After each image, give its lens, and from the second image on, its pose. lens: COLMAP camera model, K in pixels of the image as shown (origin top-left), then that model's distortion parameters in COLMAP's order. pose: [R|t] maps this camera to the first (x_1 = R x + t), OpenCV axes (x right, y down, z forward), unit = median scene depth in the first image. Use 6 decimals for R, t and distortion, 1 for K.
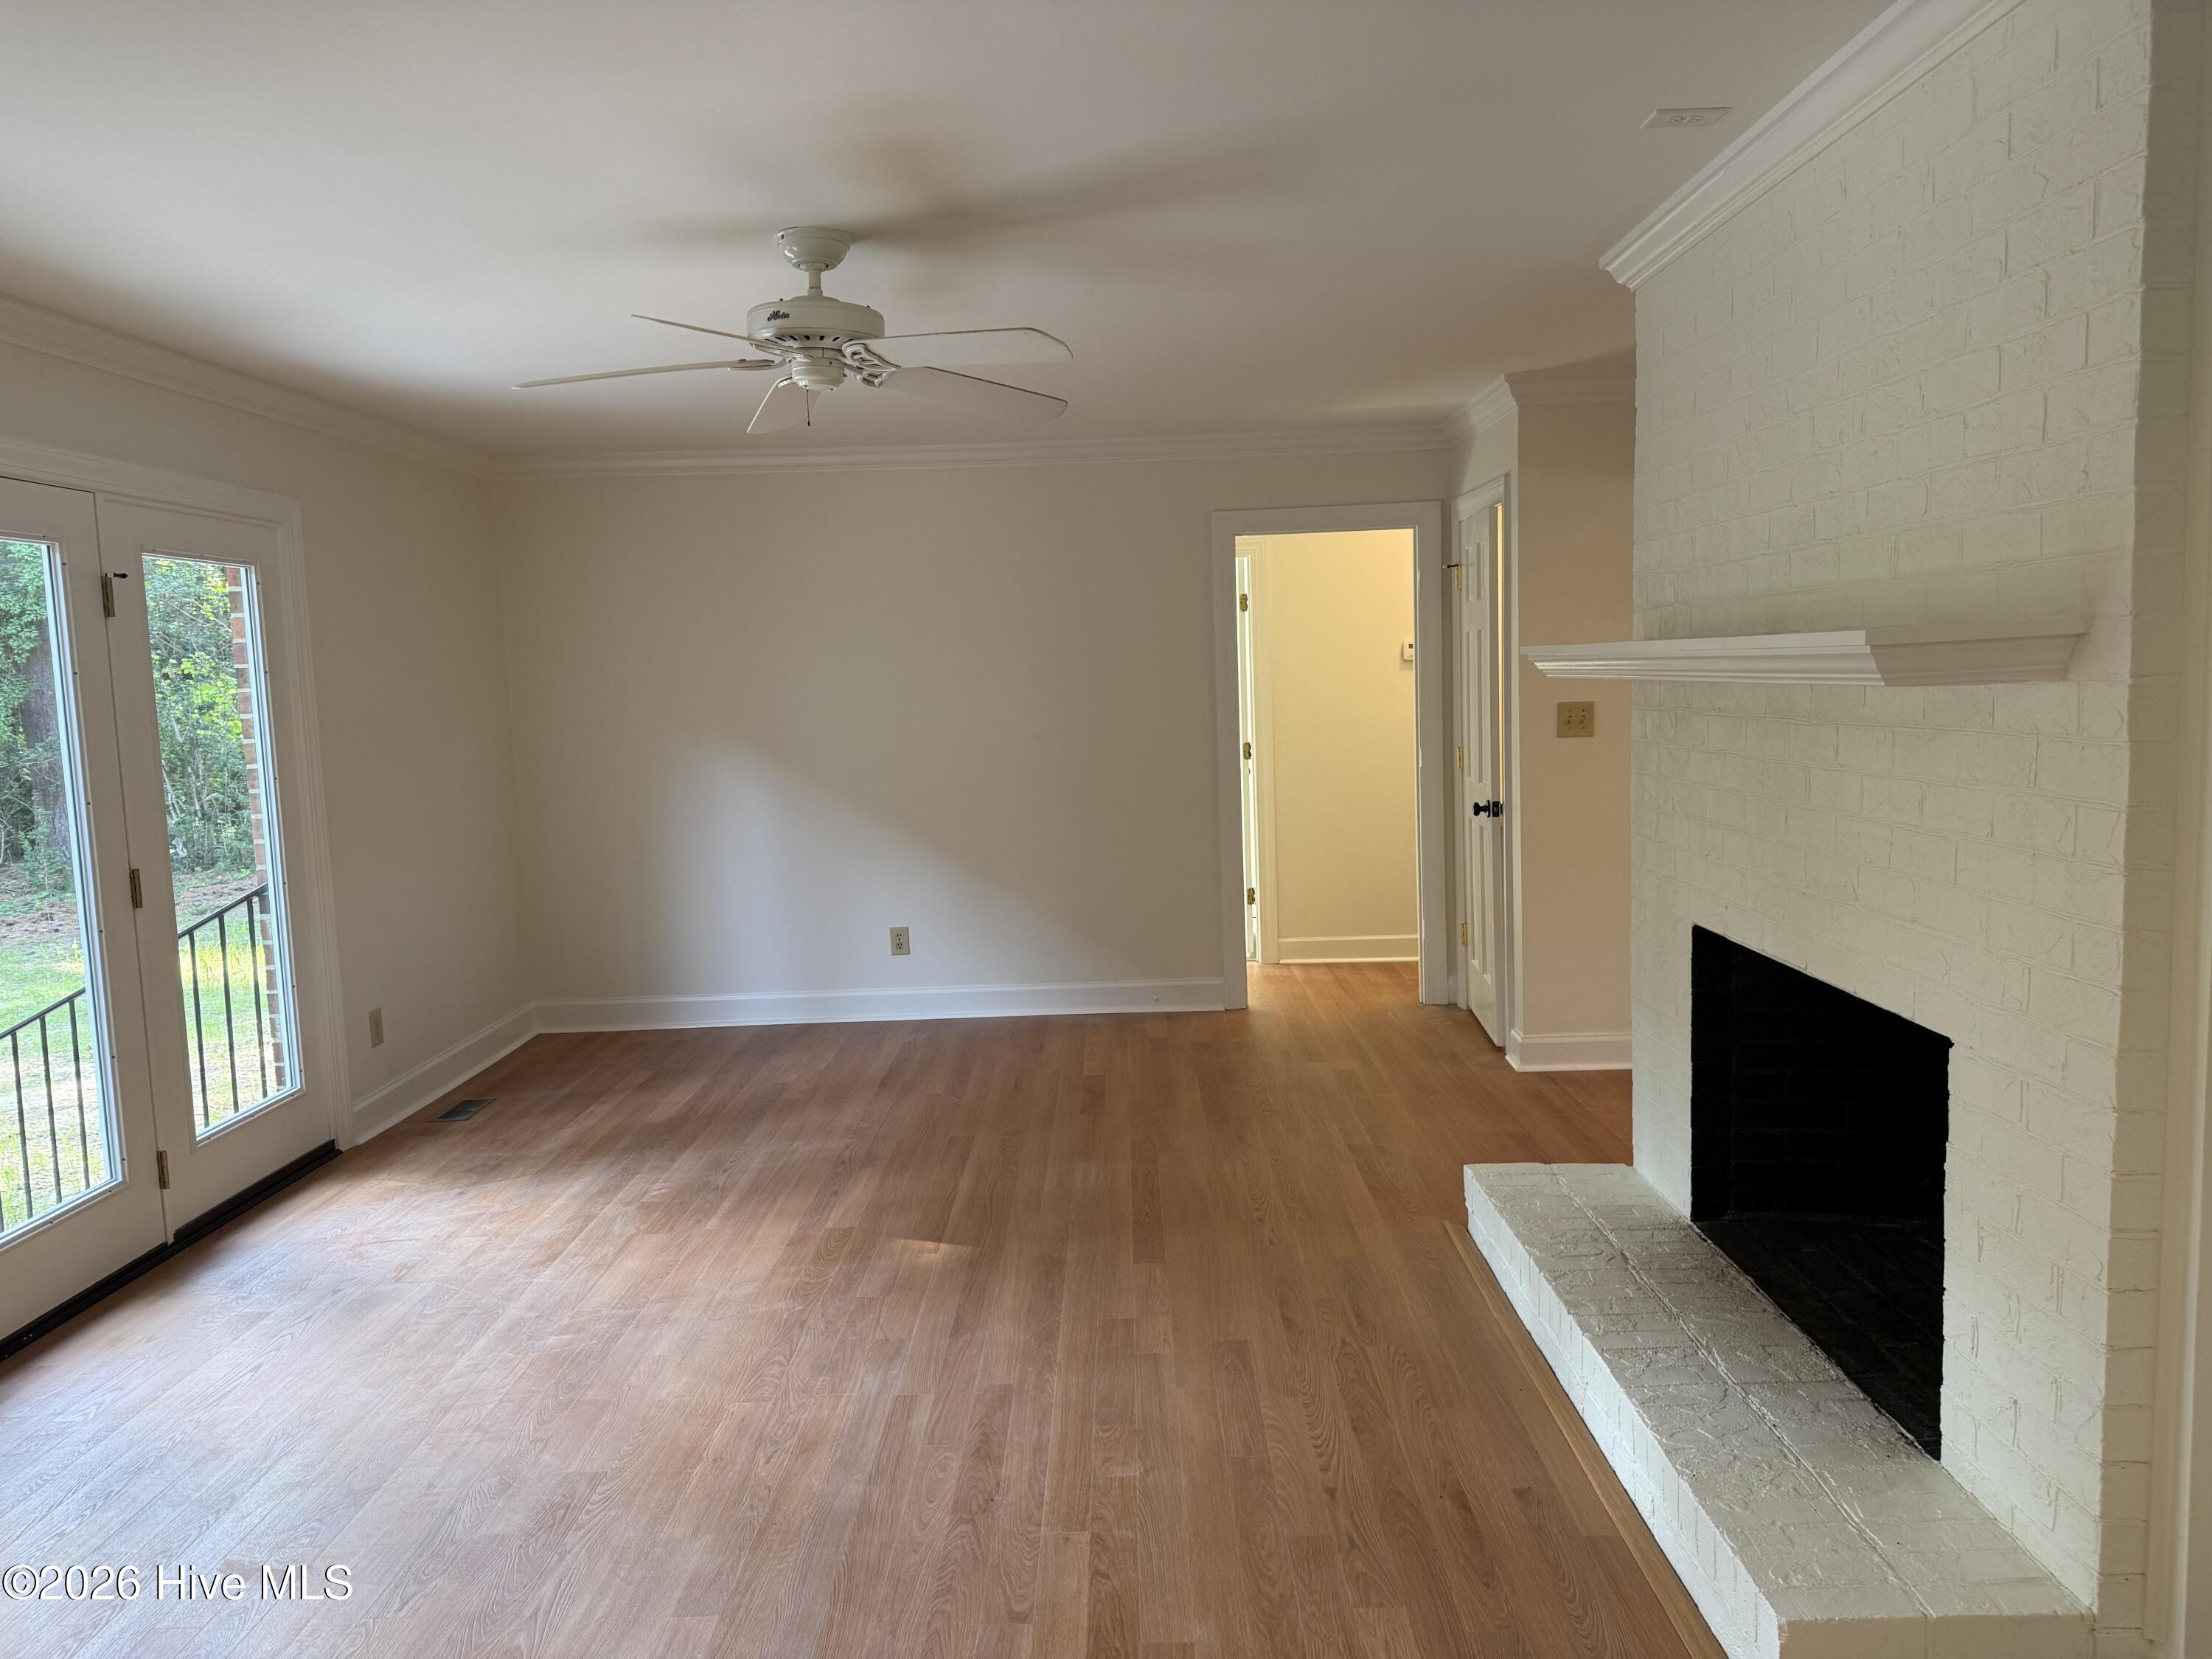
lens RADIAL K [[1560.4, 0, 1087.6], [0, 1560.4, 811.2], [0, 0, 1]] dist [0.079561, -0.094650]
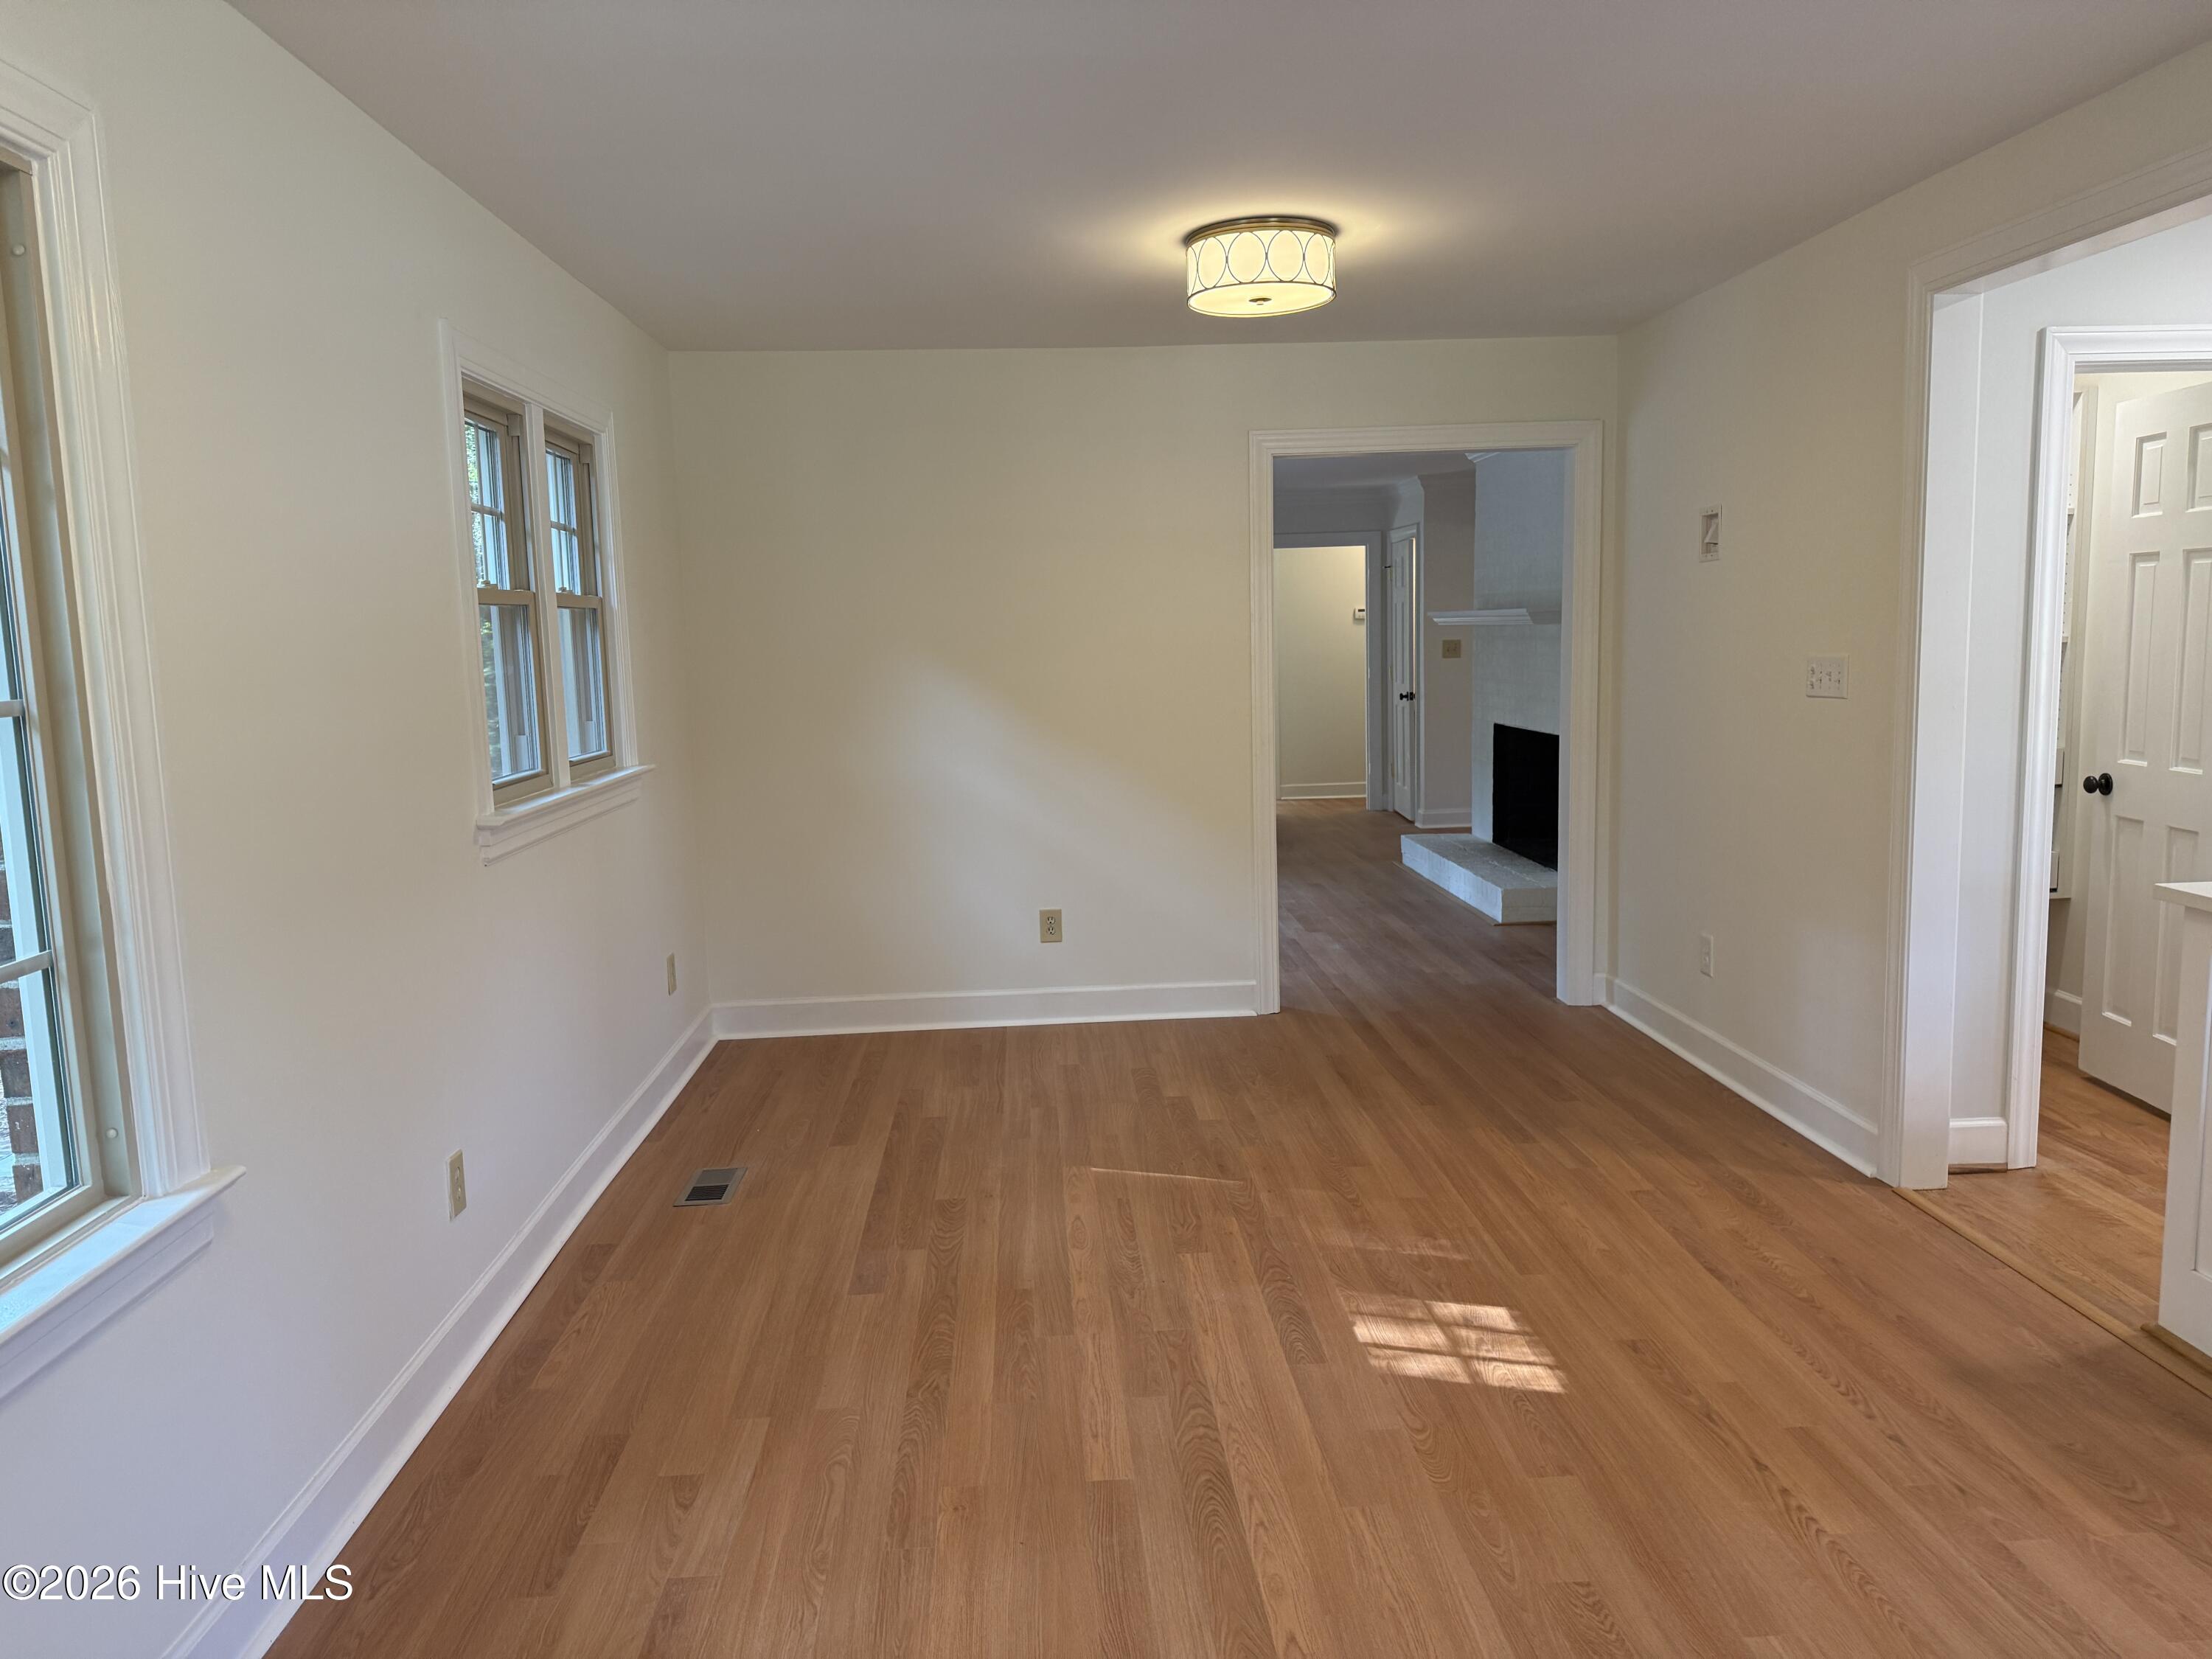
lens RADIAL K [[1560.4, 0, 1108.8], [0, 1560.4, 816.7], [0, 0, 1]] dist [0.079561, -0.094650]
pose [[0.996827, -0.000535, 0.079593, -0.402361], [-0.001709, 0.999603, 0.028126, 0.141242], [-0.079576, -0.028173, 0.996431, -1.361370]]
